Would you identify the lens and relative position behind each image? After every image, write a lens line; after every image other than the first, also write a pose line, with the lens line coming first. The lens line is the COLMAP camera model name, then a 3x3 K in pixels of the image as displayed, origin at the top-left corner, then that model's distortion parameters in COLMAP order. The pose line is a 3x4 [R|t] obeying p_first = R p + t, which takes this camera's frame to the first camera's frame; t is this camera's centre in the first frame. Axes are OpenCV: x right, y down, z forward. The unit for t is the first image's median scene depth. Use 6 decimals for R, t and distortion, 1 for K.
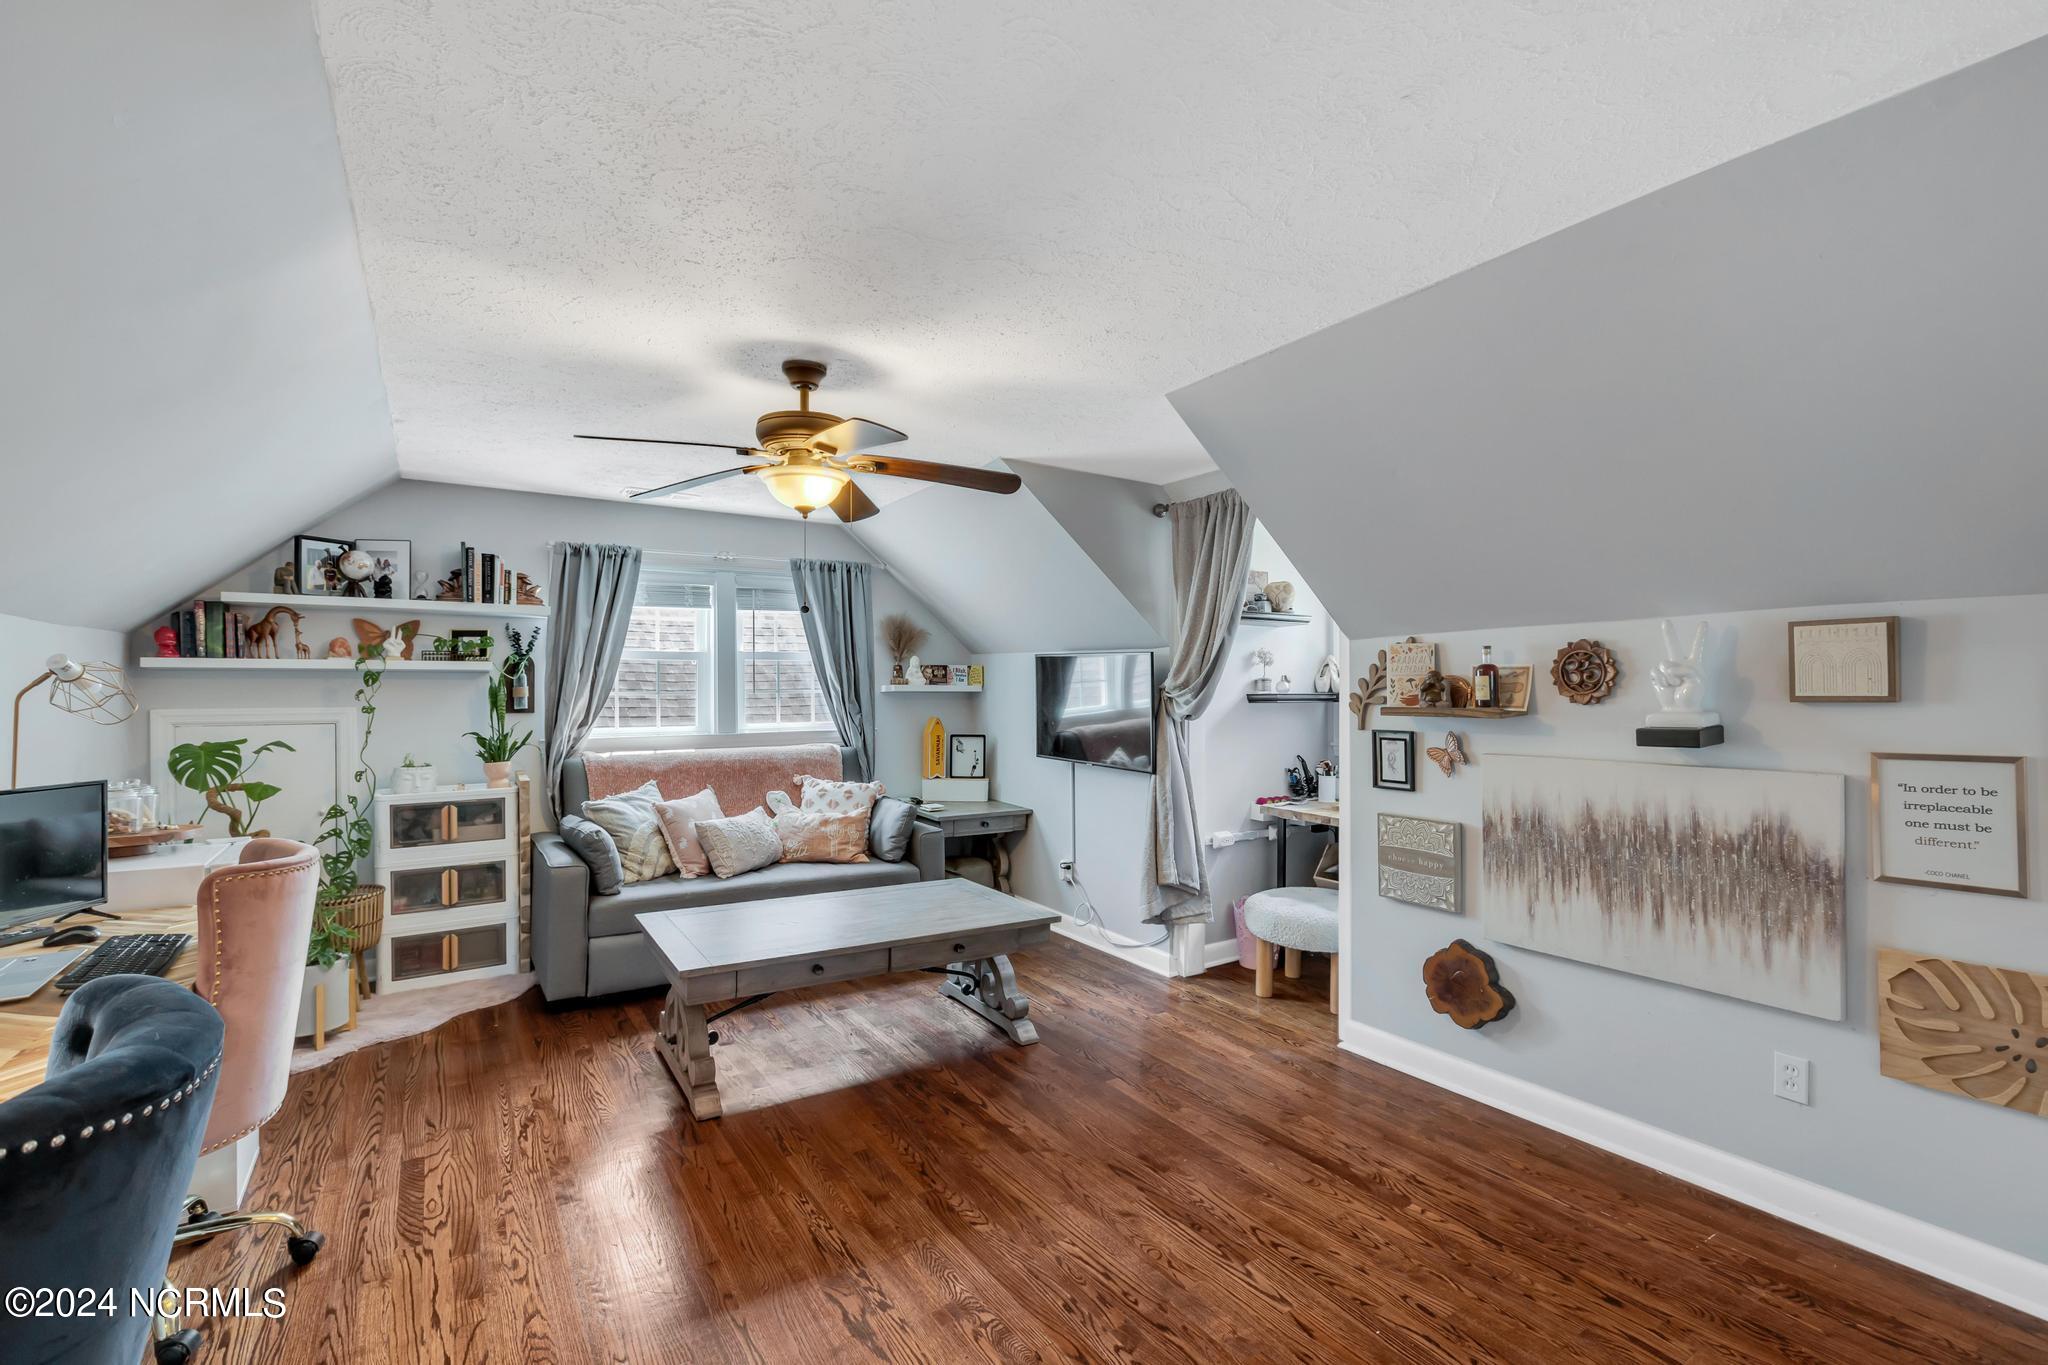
lens RADIAL K [[899.4, 0, 1019.2], [0, 899.4, 687.2], [0, 0, 1]] dist [-0.000052, -0.000327]
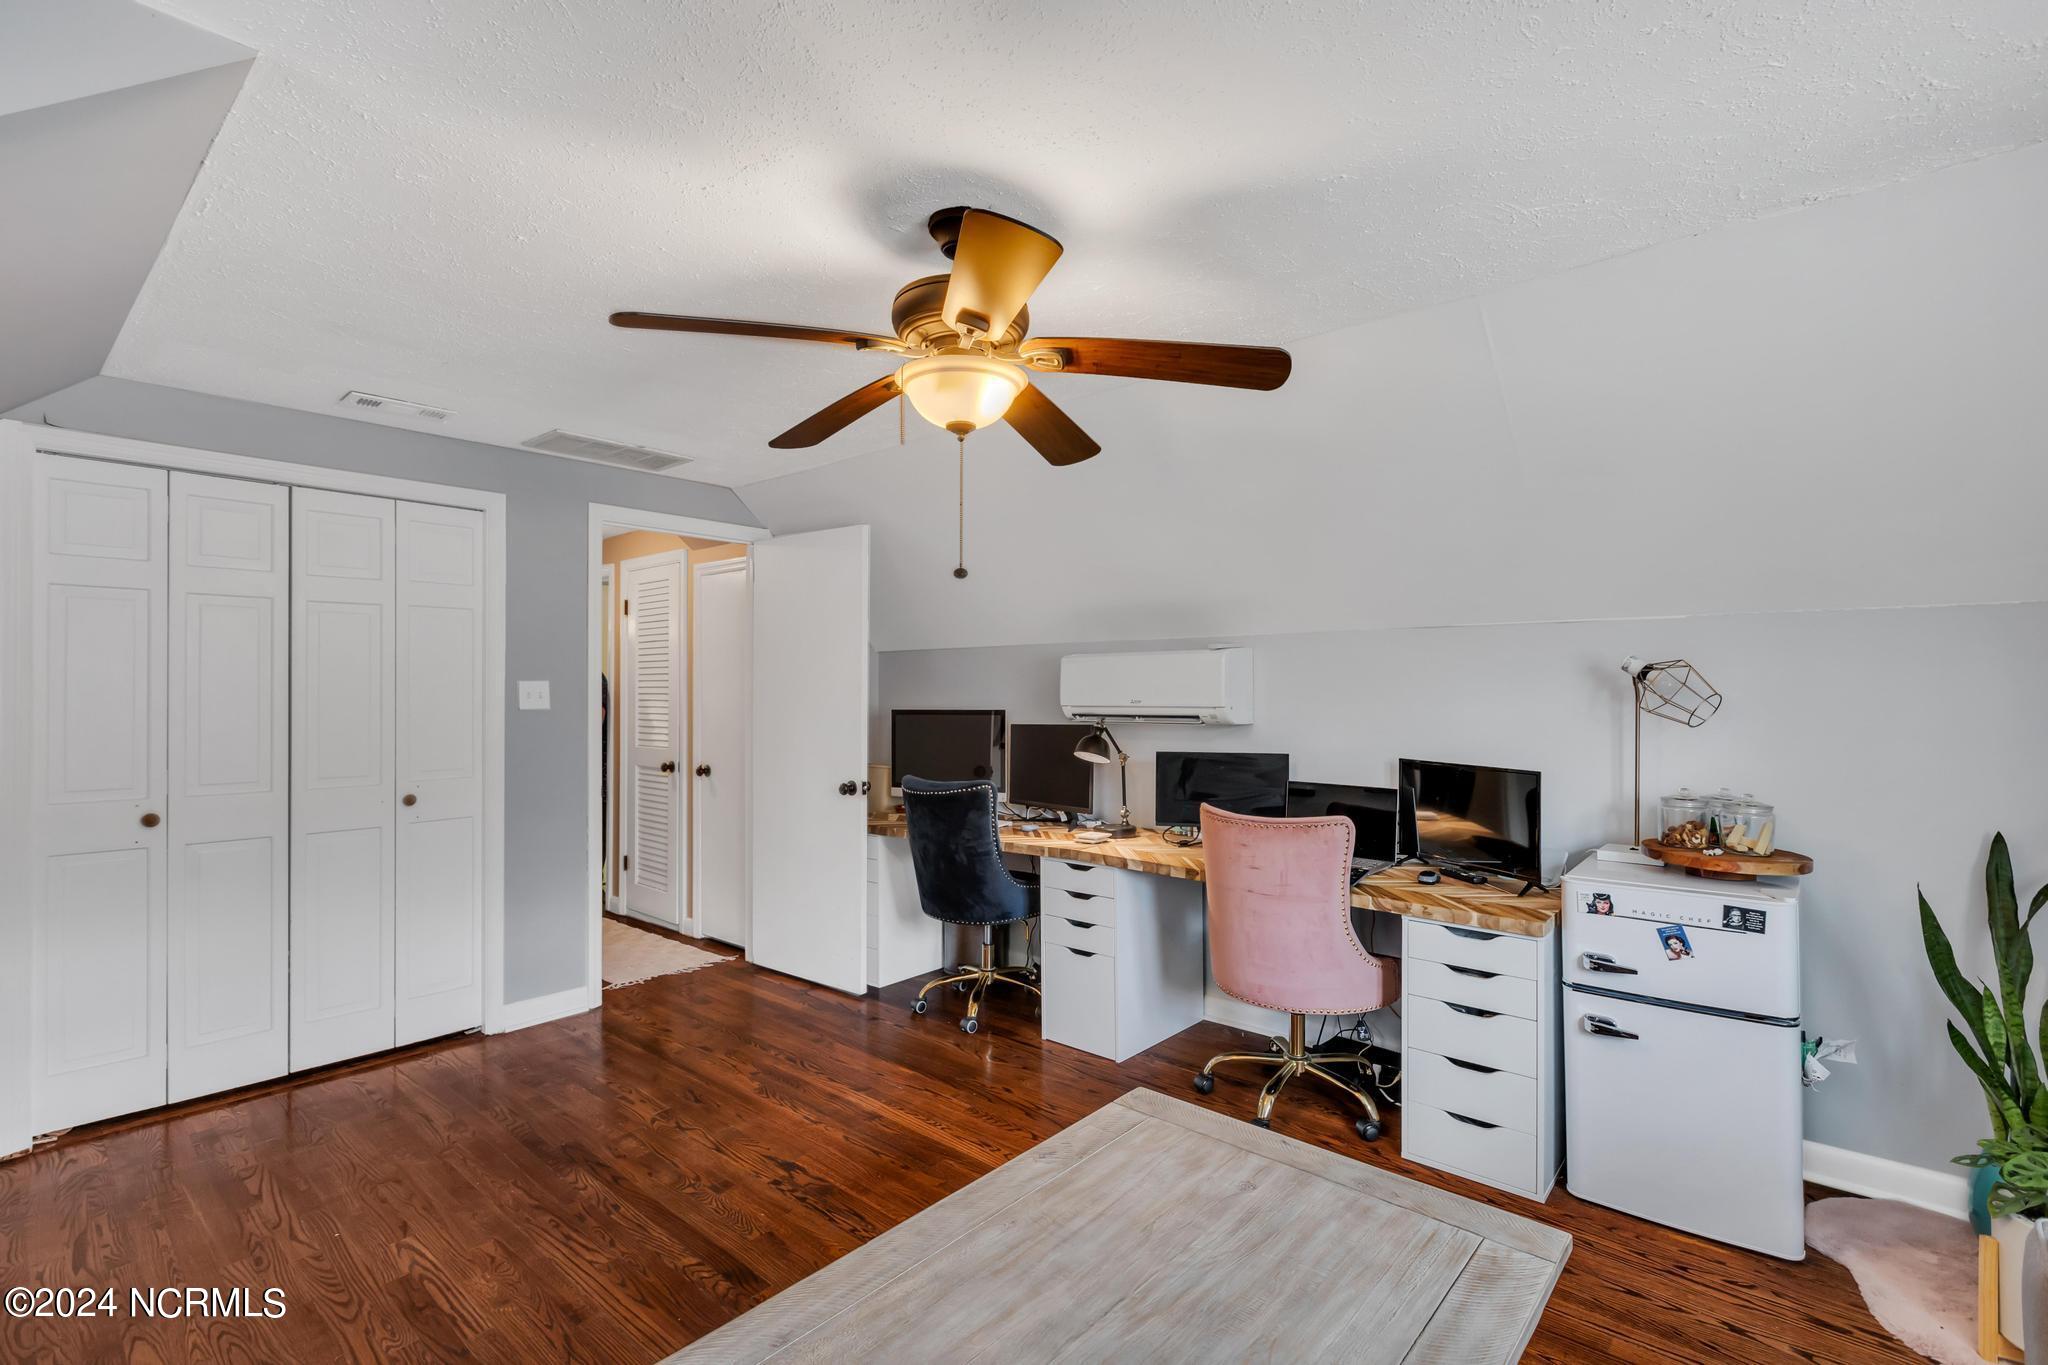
lens RADIAL K [[939.3, 0, 1024.0], [0, 939.3, 682.5], [0, 0, 1]] dist [0.000265, 0.000210]
pose [[-0.960905, 0.000238, -0.276878, -0.085469], [0.002903, 0.999953, -0.009215, 0.005194], [0.276863, -0.009659, -0.960861, 1.672140]]
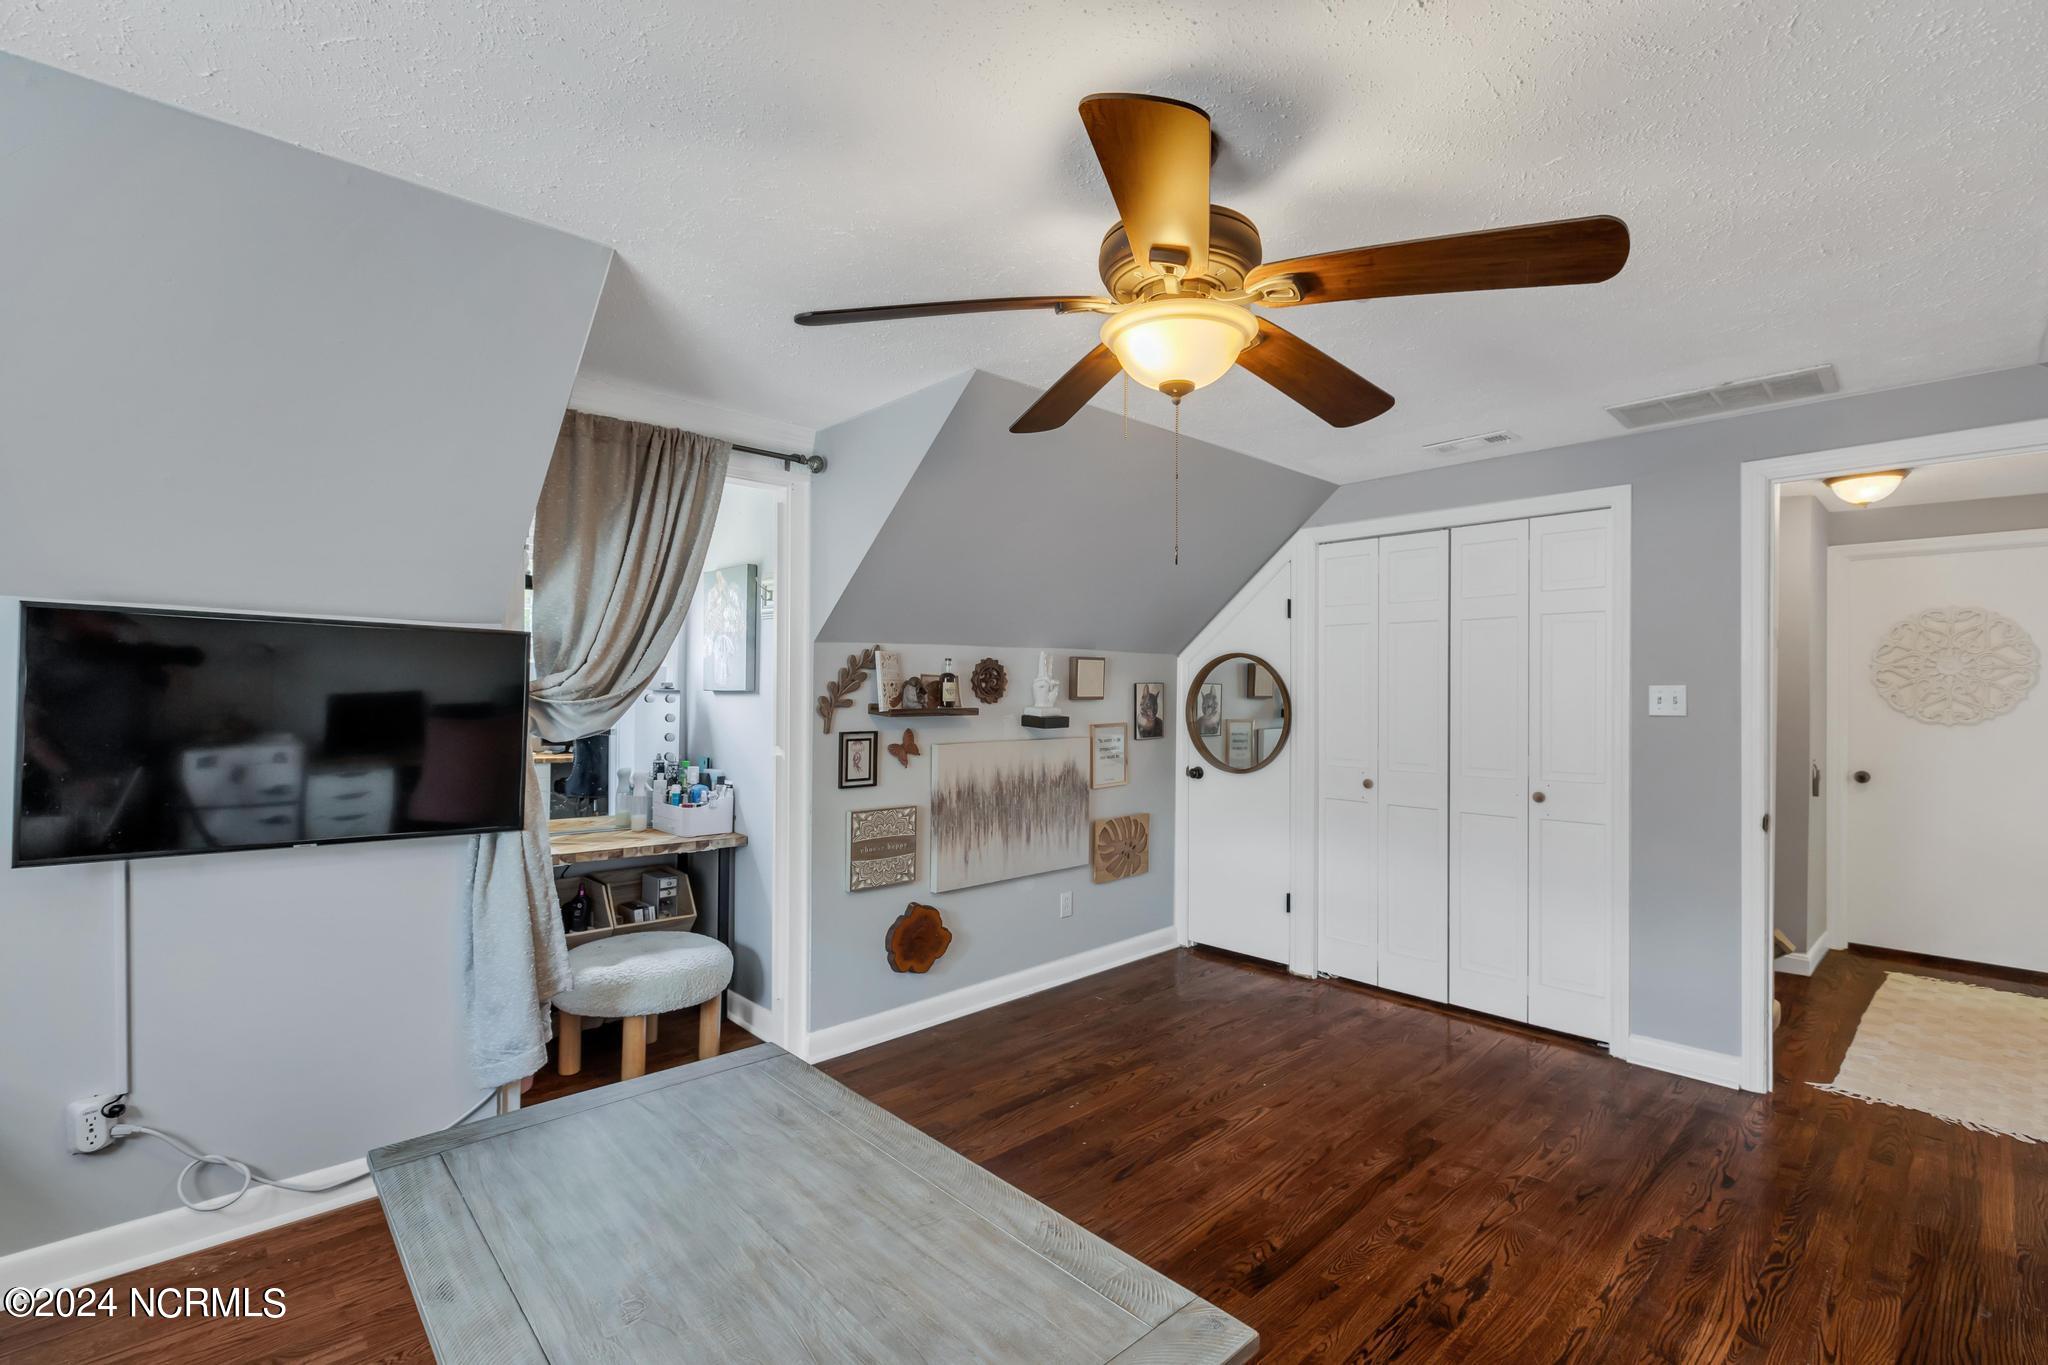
lens RADIAL K [[899.4, 0, 1019.2], [0, 899.4, 687.2], [0, 0, 1]] dist [-0.000052, -0.000327]
pose [[-0.168390, 0.006605, 0.985698, -0.787626], [-0.003586, 0.999967, -0.007313, 0.003511], [-0.985714, -0.004766, -0.168361, 1.179984]]
